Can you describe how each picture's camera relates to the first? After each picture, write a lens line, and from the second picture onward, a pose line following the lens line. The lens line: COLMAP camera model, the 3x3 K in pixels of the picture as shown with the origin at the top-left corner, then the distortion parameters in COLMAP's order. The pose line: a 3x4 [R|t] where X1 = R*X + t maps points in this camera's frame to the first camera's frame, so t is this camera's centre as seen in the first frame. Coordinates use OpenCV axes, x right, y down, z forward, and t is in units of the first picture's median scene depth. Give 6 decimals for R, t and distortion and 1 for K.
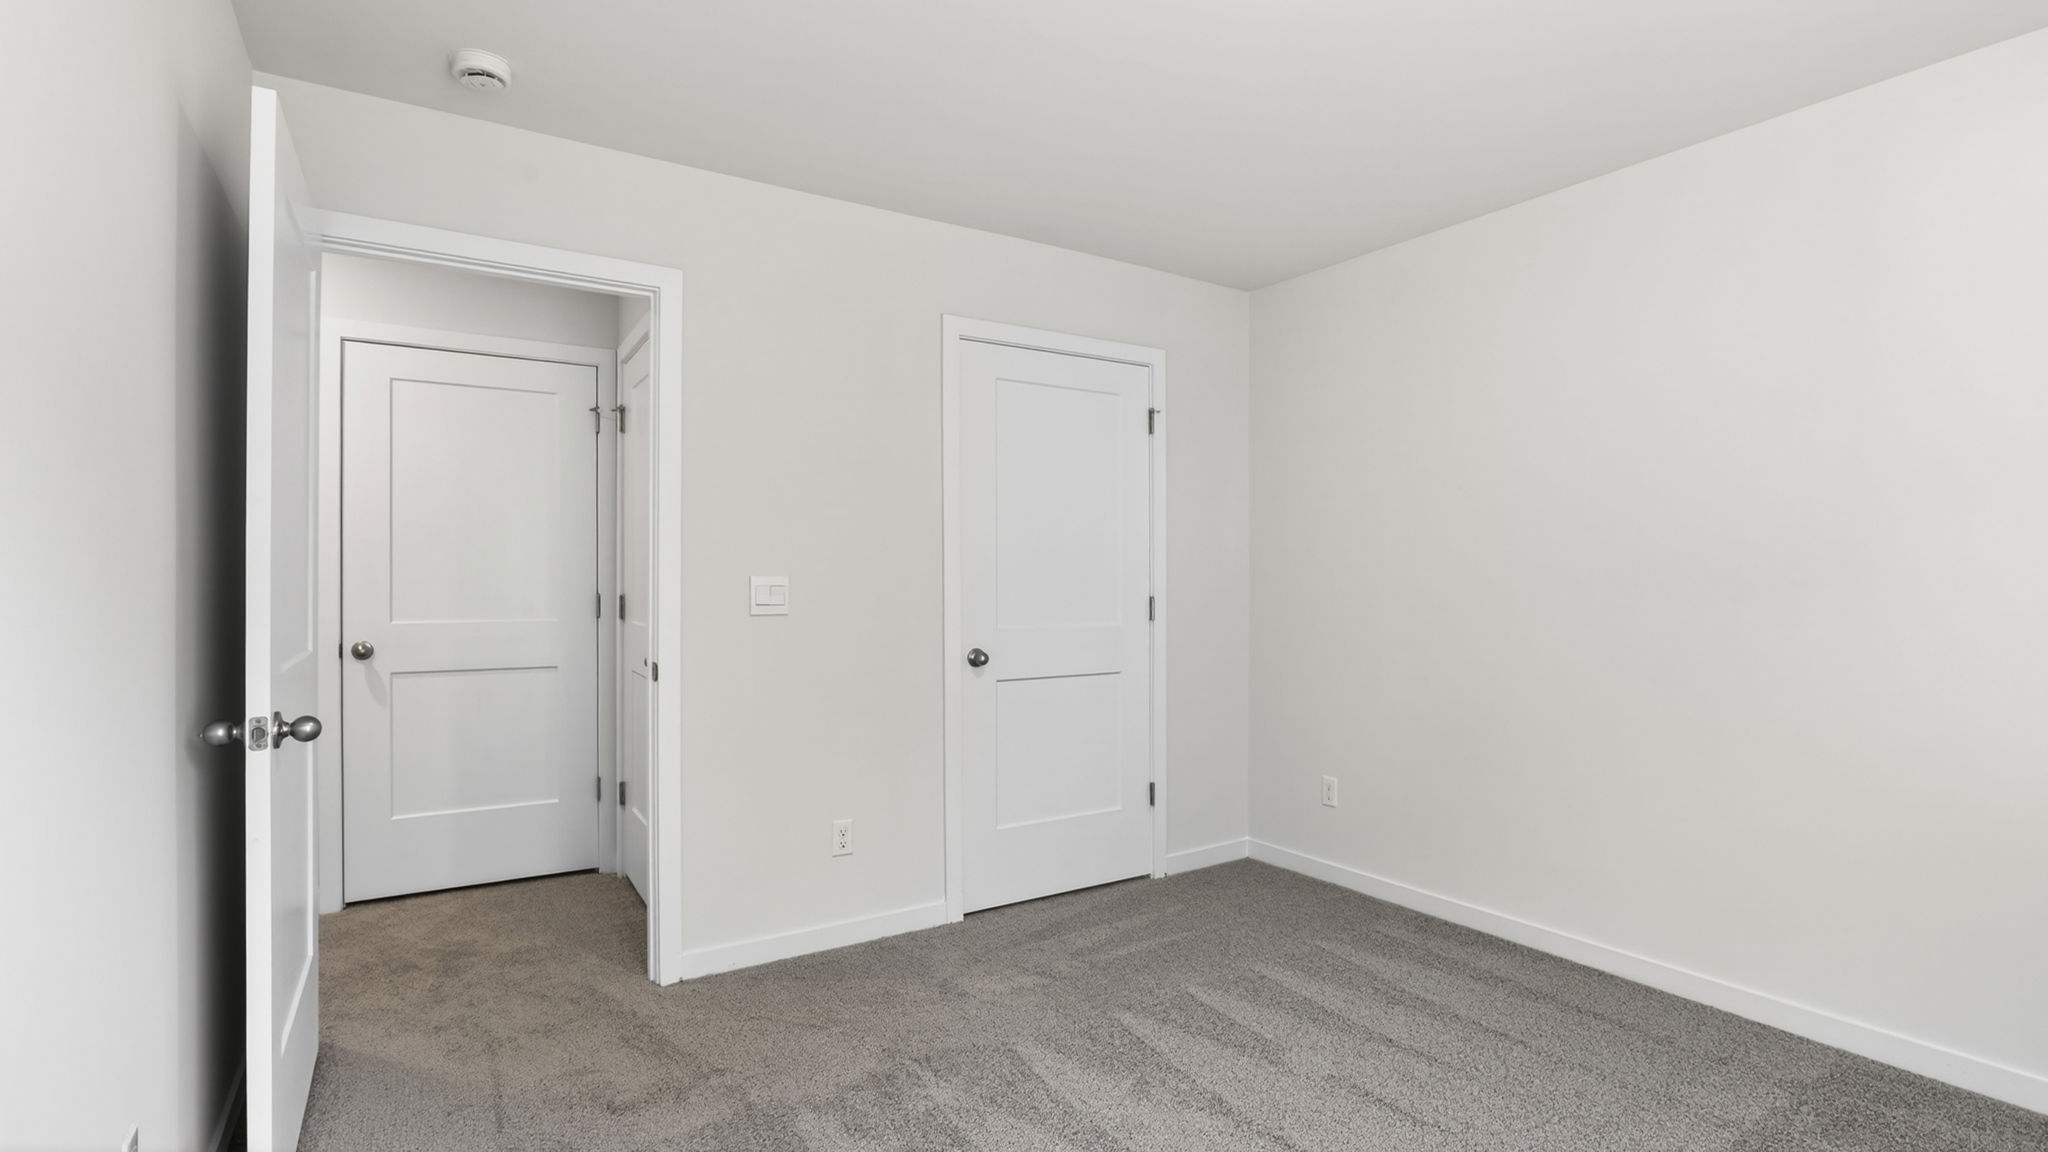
lens RADIAL K [[945.4, 0, 1027.2], [0, 945.4, 584.7], [0, 0, 1]] dist [-0.034820, 0.002755]
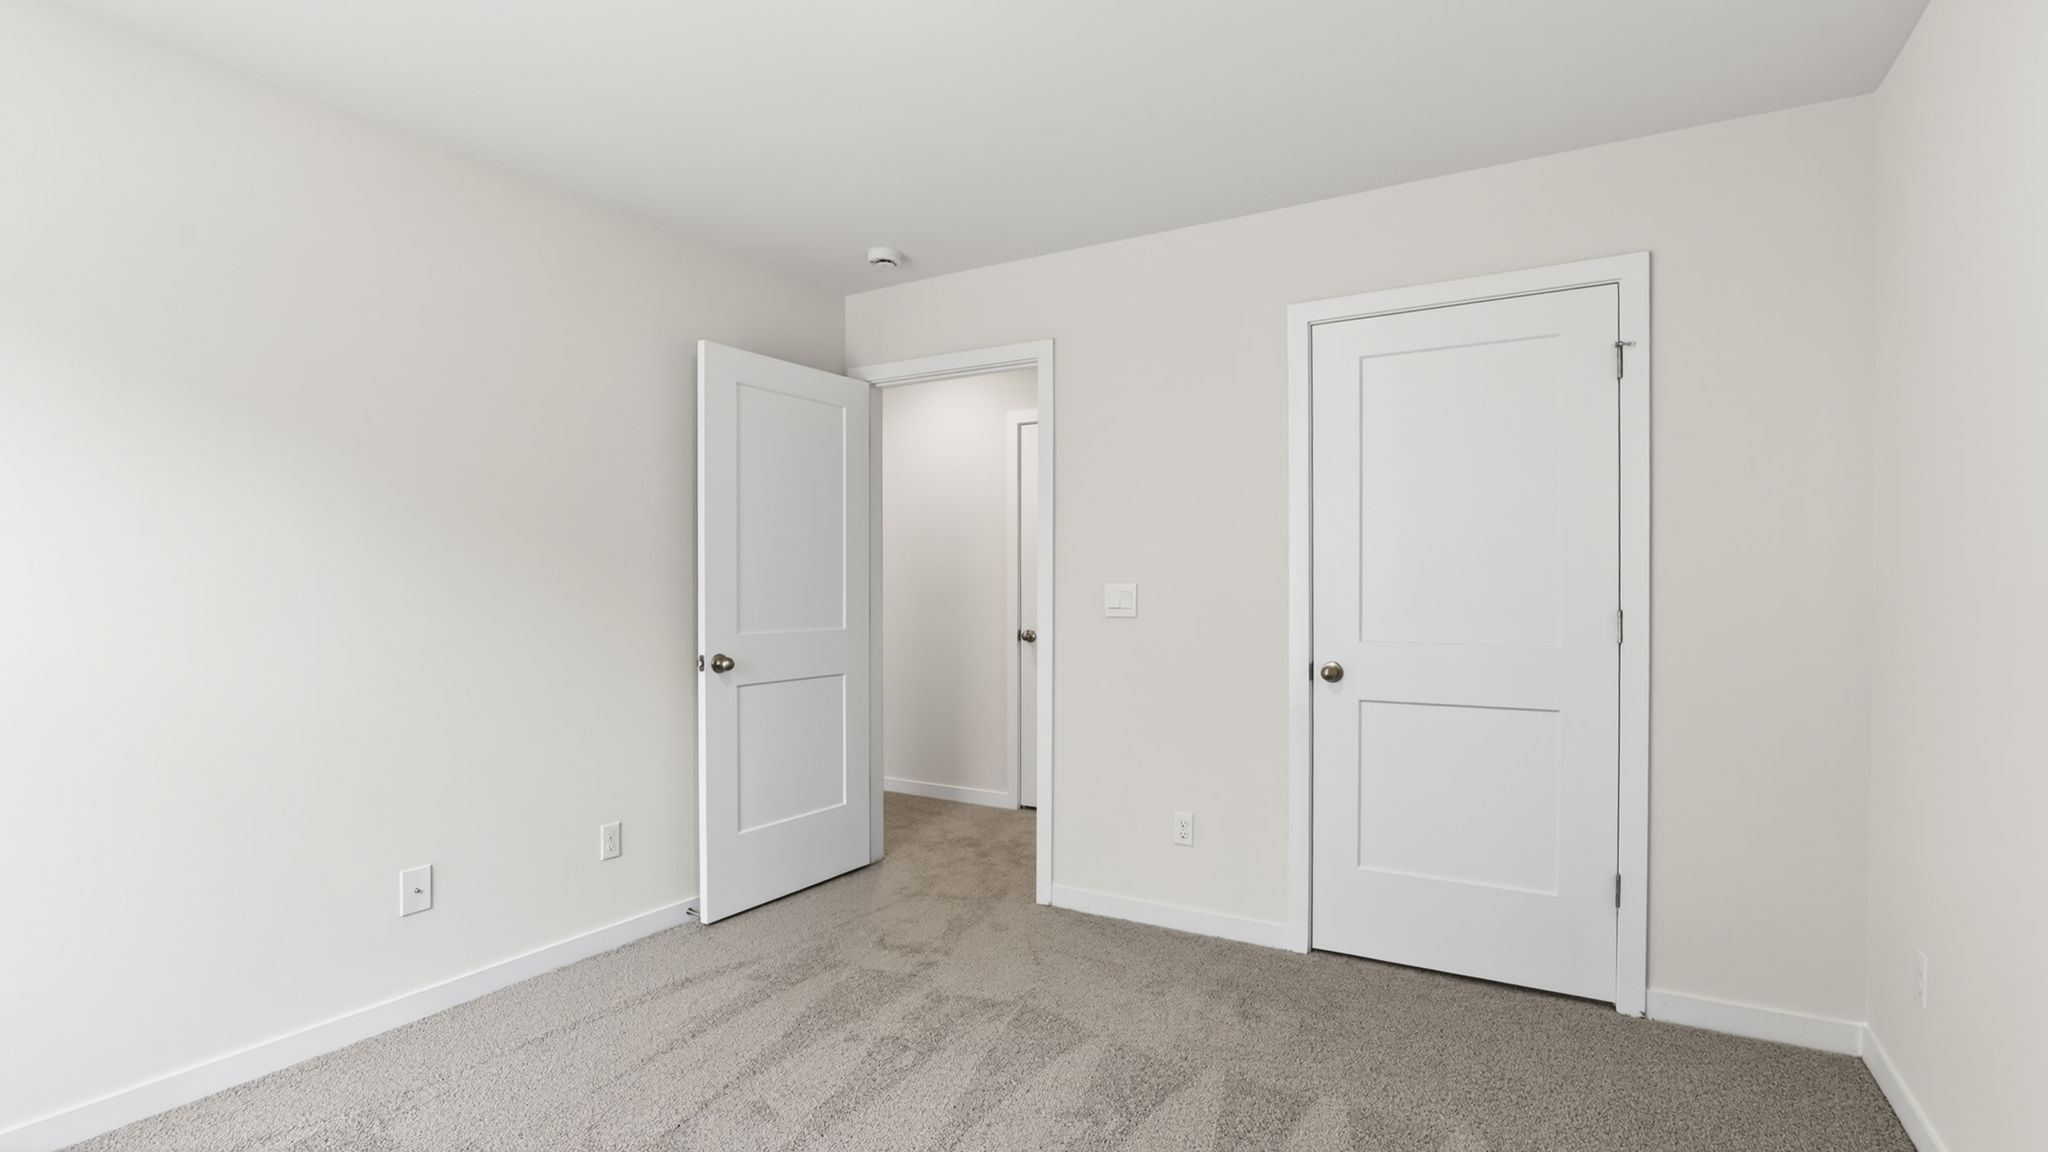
lens RADIAL K [[945.4, 0, 1023.7], [0, 945.4, 582.8], [0, 0, 1]] dist [-0.034820, 0.002755]
pose [[0.437038, -0.003781, -0.899435, 0.690657], [0.003485, 0.999991, -0.002510, -0.008322], [0.899436, -0.002038, 0.437047, 0.372044]]
